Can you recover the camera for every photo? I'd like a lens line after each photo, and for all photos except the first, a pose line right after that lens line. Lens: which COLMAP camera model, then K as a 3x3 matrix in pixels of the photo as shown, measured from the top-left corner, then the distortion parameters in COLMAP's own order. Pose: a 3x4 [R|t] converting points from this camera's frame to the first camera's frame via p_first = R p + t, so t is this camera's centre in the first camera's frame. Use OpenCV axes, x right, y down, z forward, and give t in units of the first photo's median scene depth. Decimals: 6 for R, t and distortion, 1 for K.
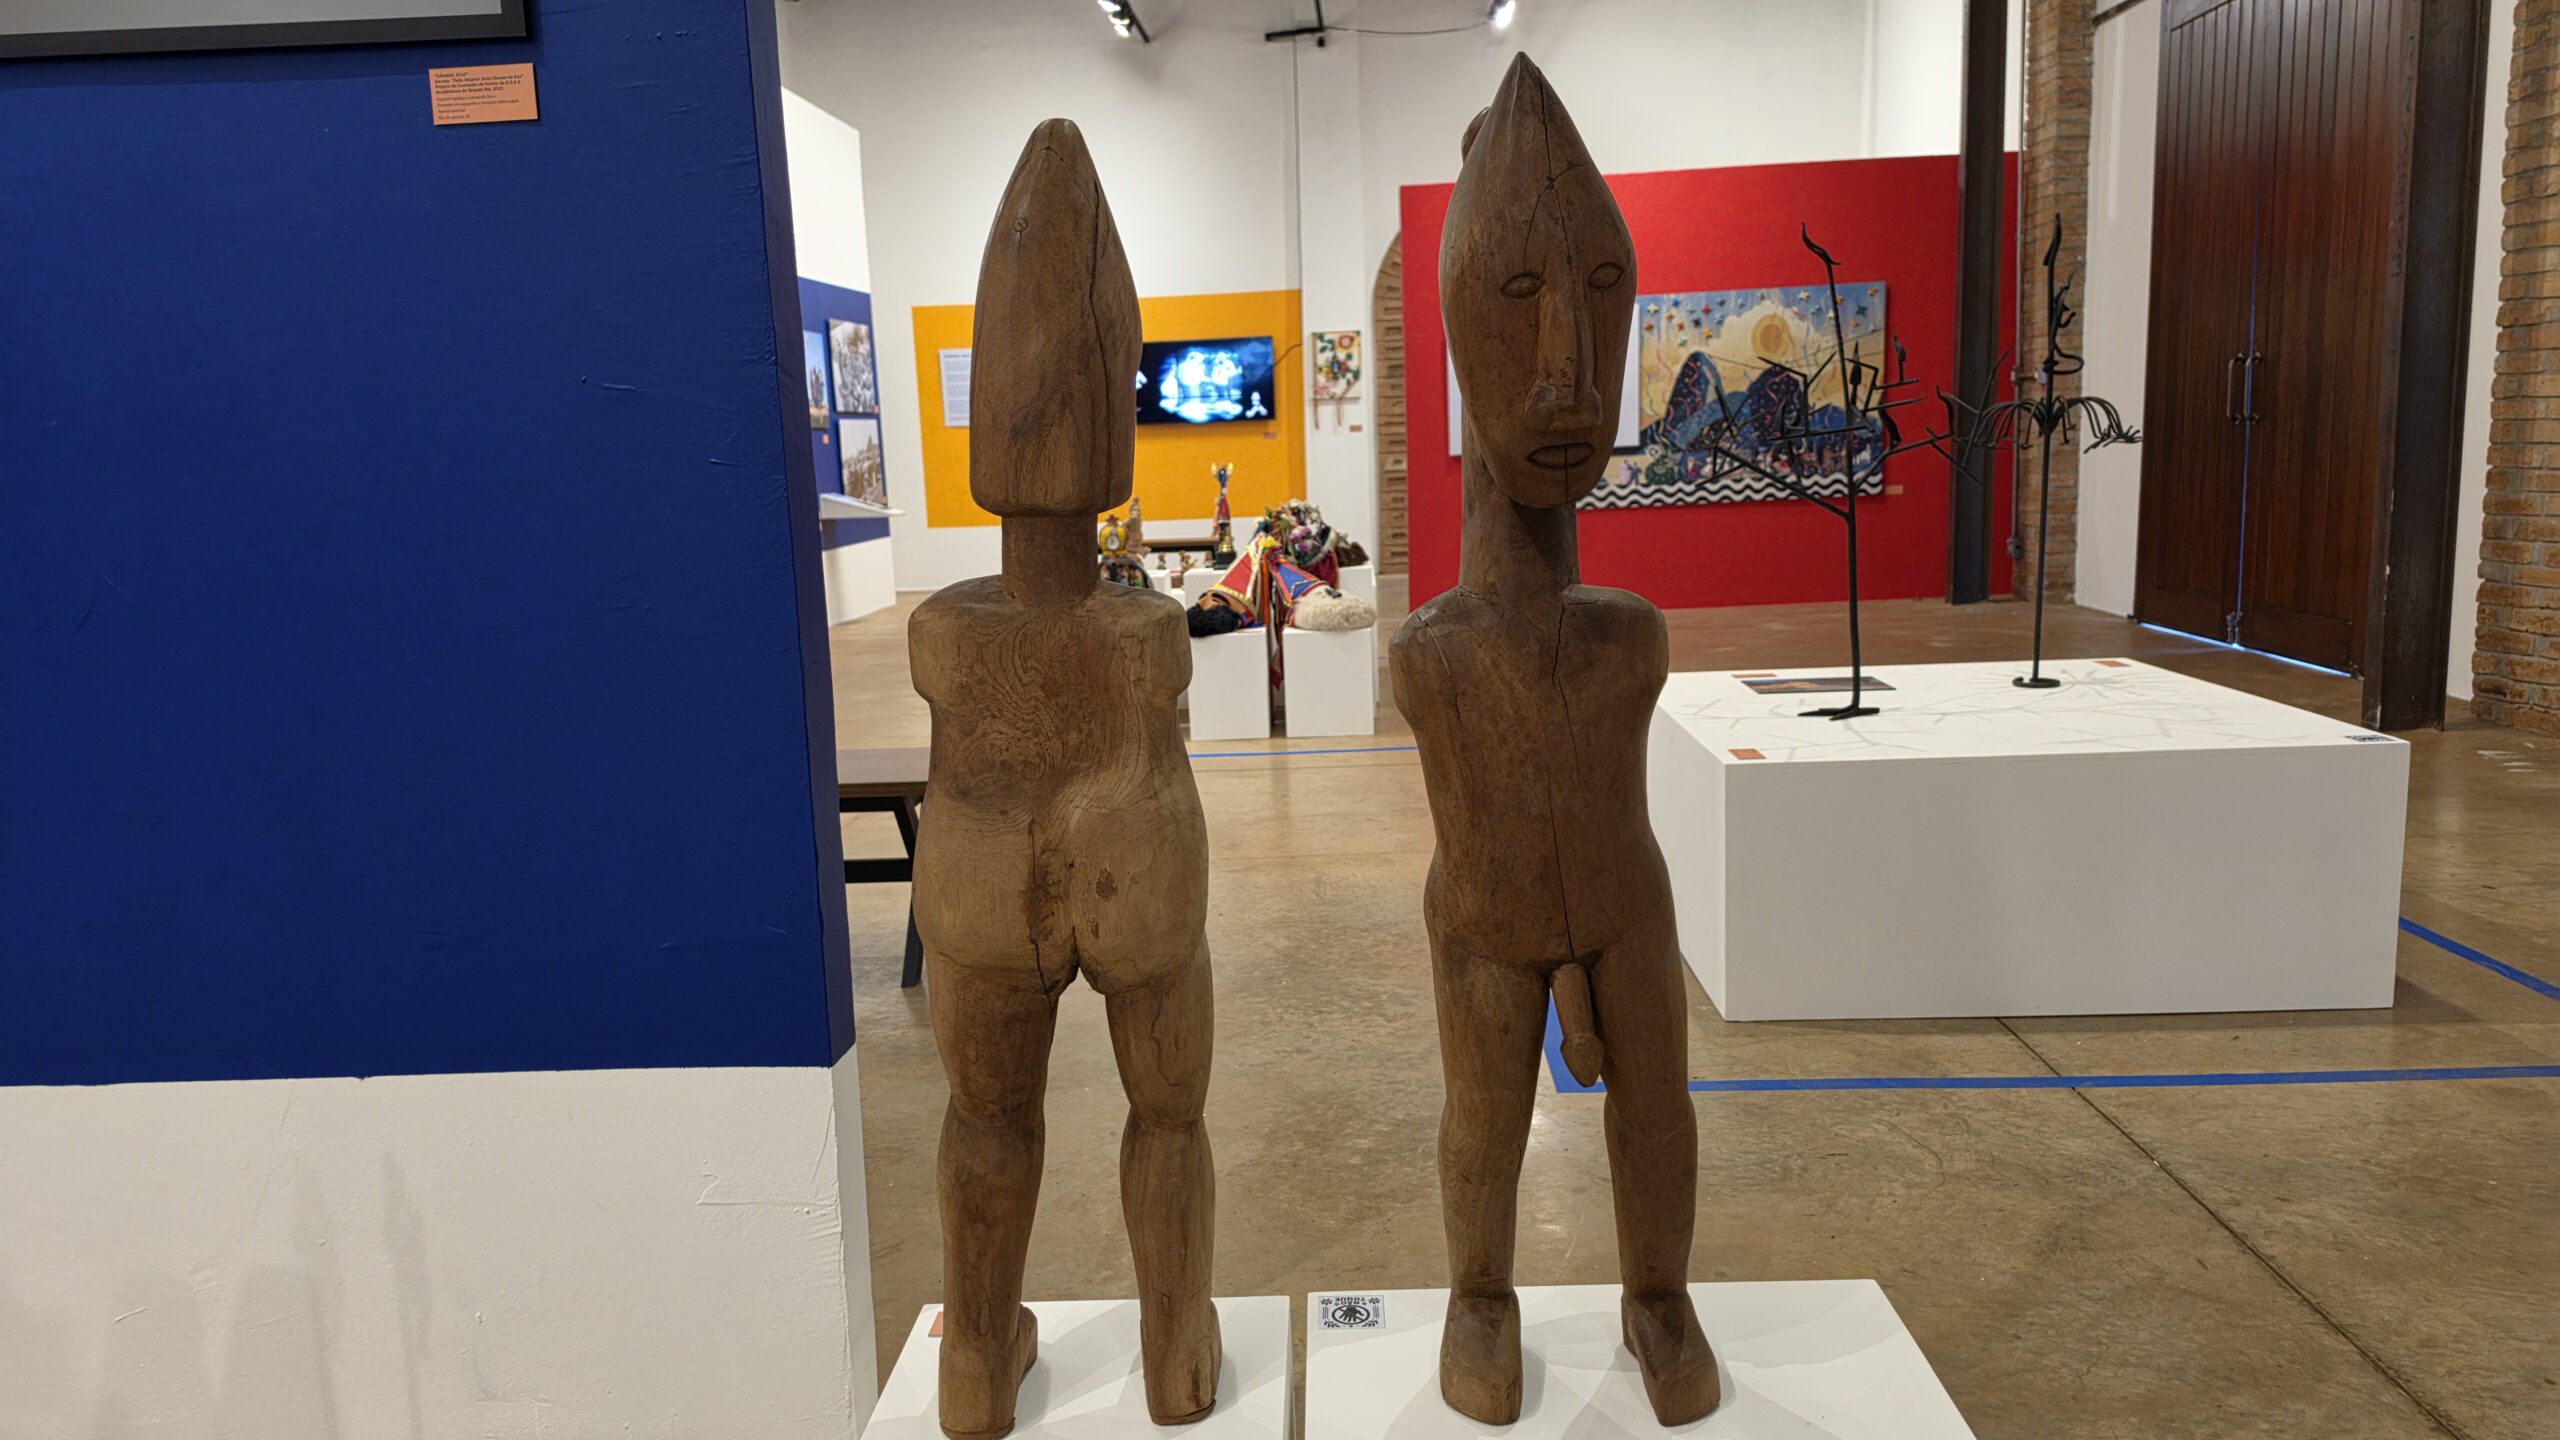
lens RADIAL K [[1748.6, 0, 1230.4], [0, 1748.6, 725.8], [0, 0, 1]] dist [0.095692, -0.121028]
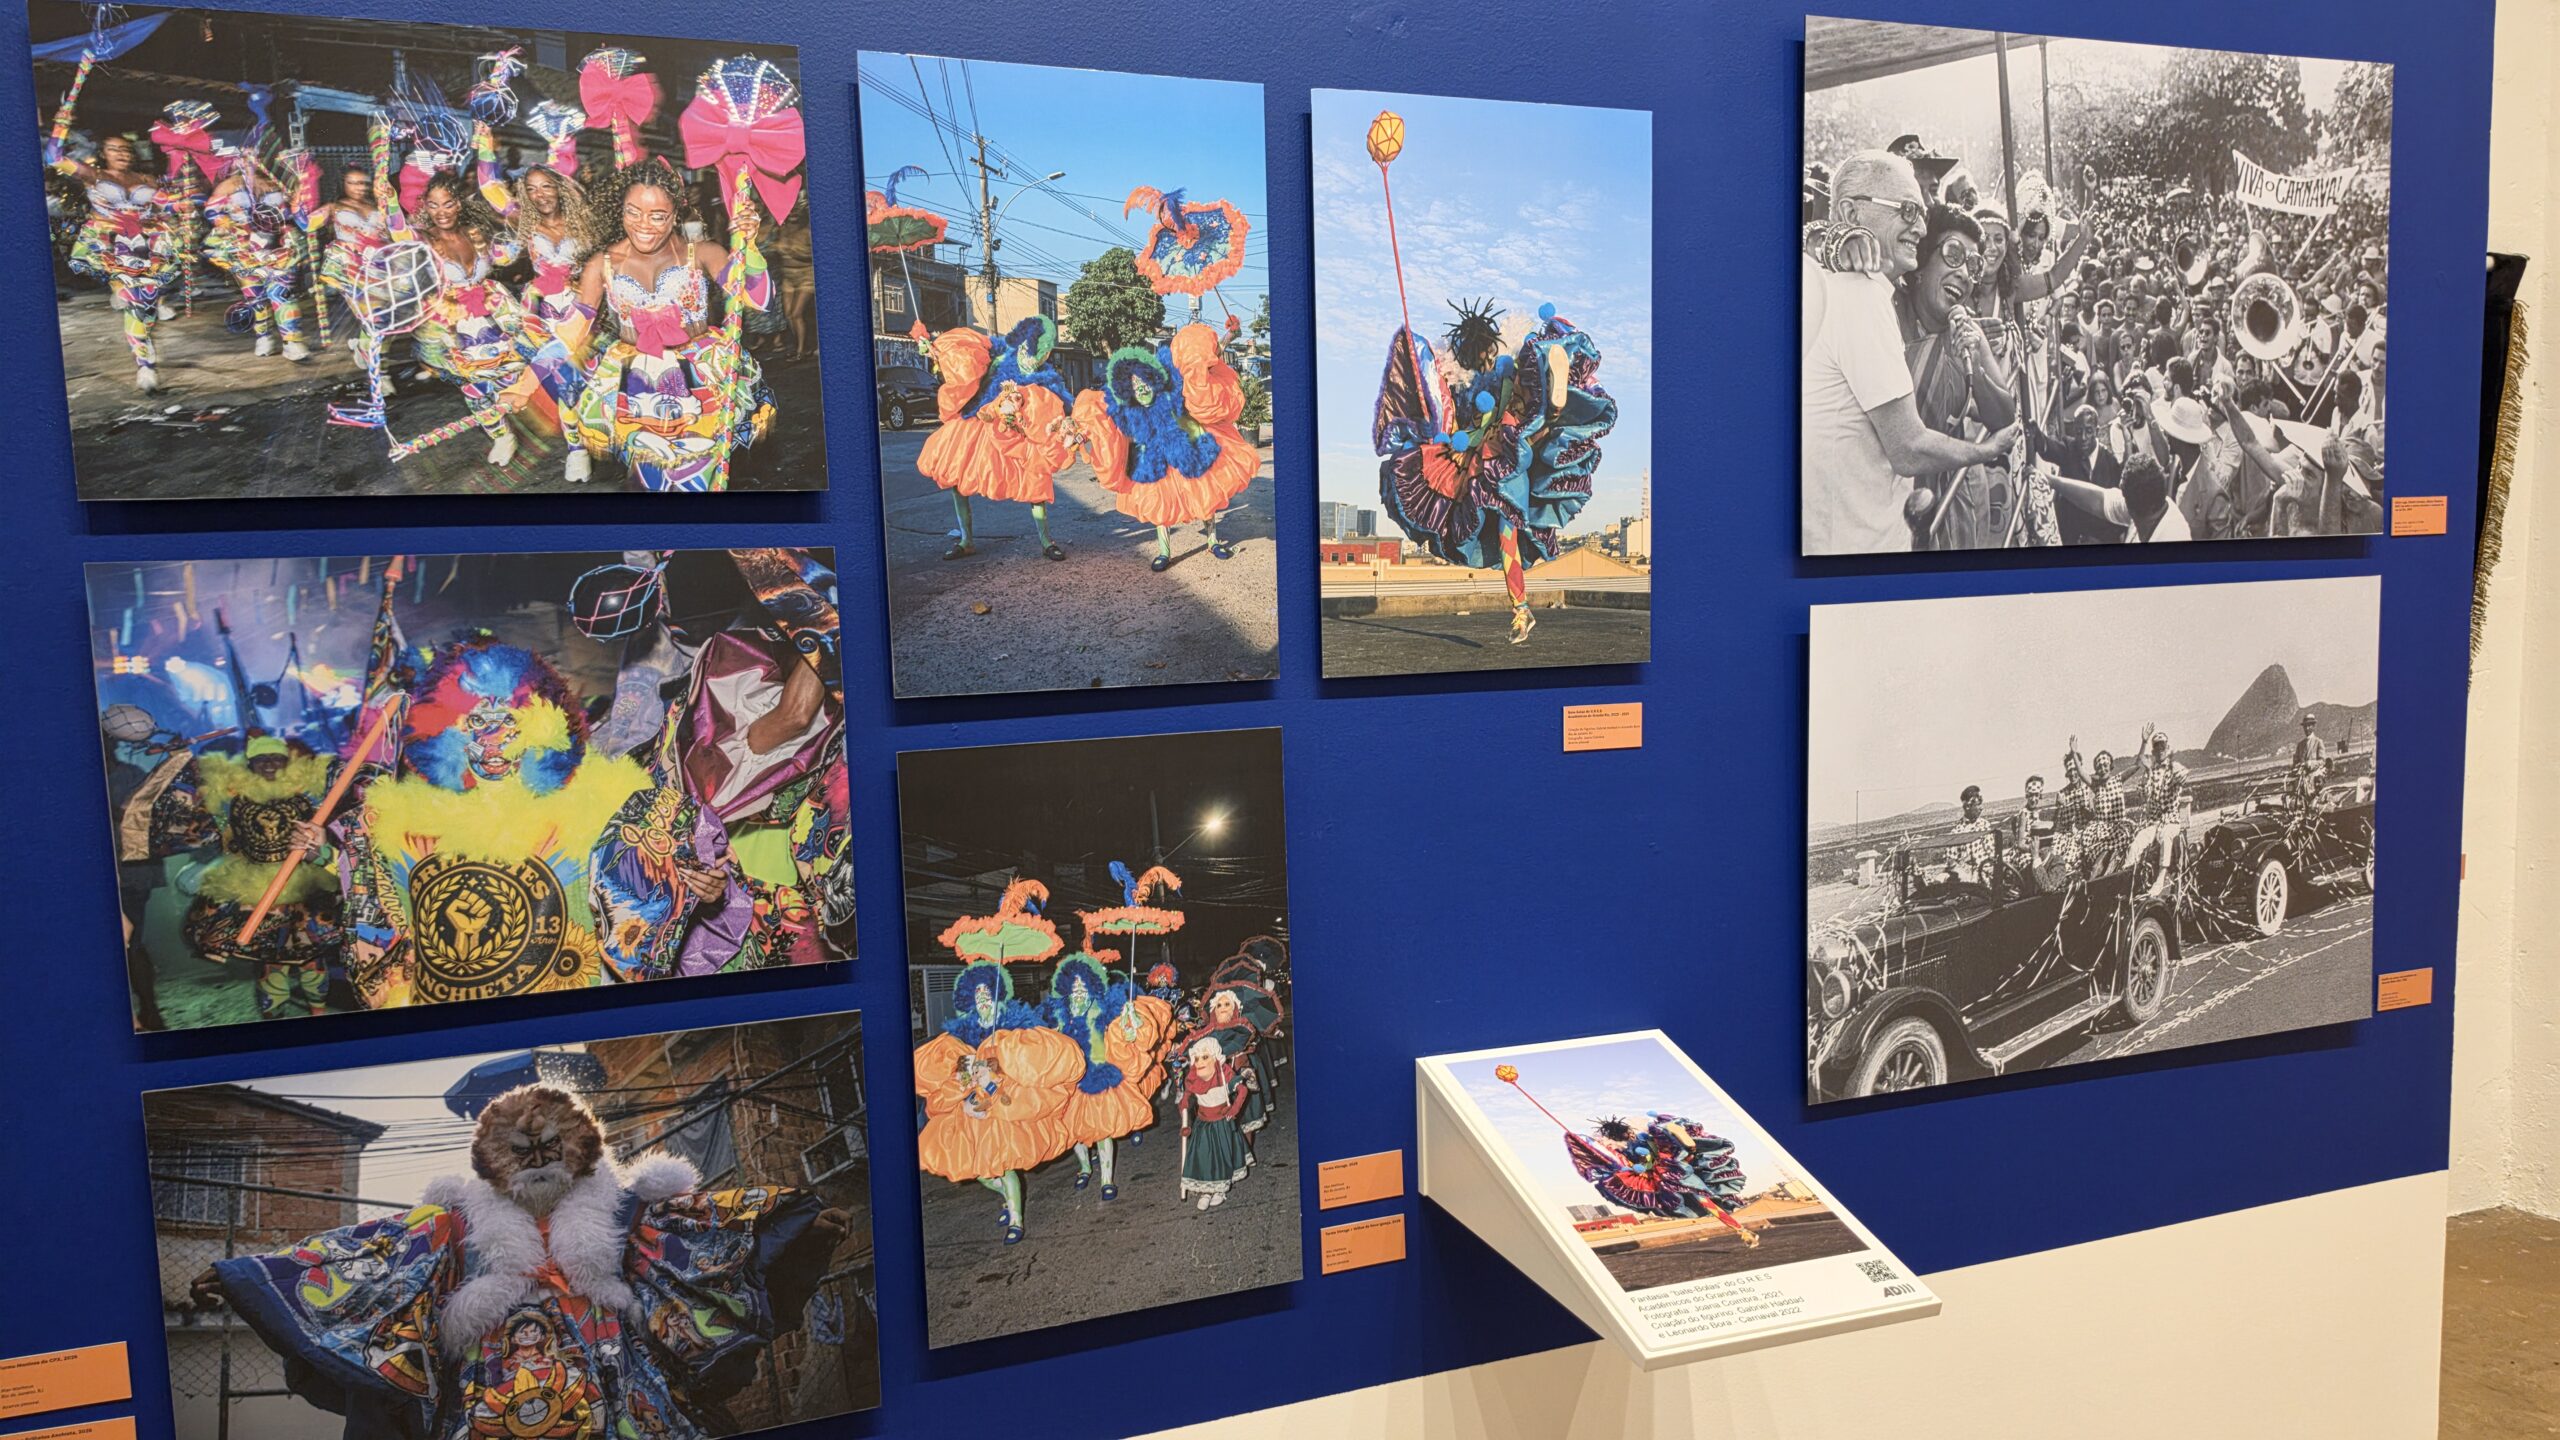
lens RADIAL K [[1744.2, 0, 1276.0], [0, 1744.2, 737.2], [0, 0, 1]] dist [0.089235, -0.125471]
pose [[0.401916, 0.129351, -0.906494, -0.085058], [-0.136810, 0.987343, 0.080230, -0.168957], [0.905399, 0.091772, 0.414525, 0.887401]]
